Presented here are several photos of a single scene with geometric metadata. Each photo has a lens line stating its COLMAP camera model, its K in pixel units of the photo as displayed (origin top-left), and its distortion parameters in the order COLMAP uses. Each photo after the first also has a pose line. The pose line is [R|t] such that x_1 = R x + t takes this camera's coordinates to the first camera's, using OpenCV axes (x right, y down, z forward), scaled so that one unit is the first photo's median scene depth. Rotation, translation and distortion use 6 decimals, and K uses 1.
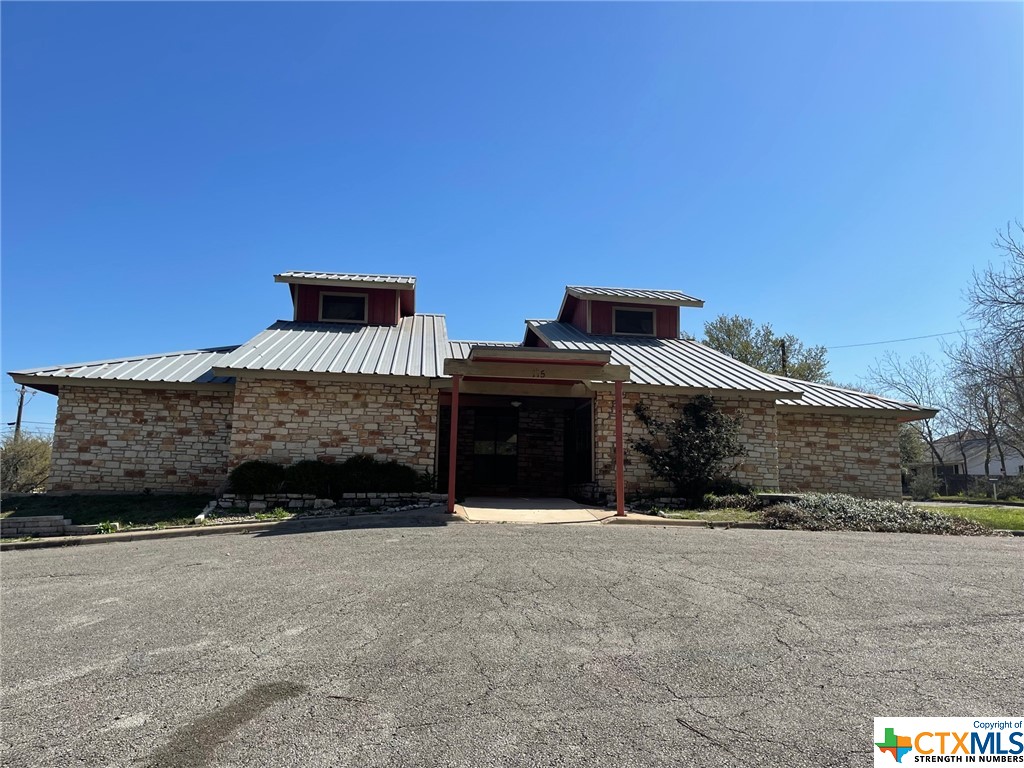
lens RADIAL K [[770.5, 0, 508.8], [0, 770.5, 389.2], [0, 0, 1]] dist [0.090400, -0.083354]
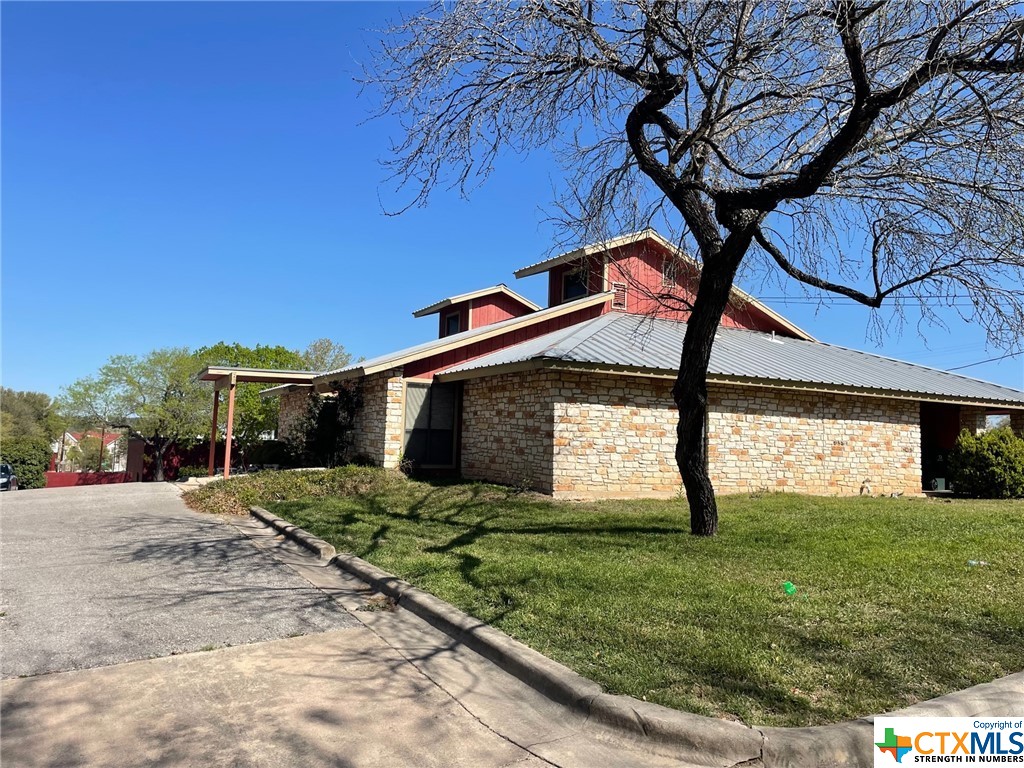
lens RADIAL K [[770.5, 0, 506.1], [0, 770.5, 378.2], [0, 0, 1]] dist [0.090400, -0.083354]
pose [[0.344242, -0.093738, -0.934190, 1.348061], [0.114064, 0.991809, -0.057488, 0.094065], [0.931926, -0.086768, 0.352115, 0.808987]]
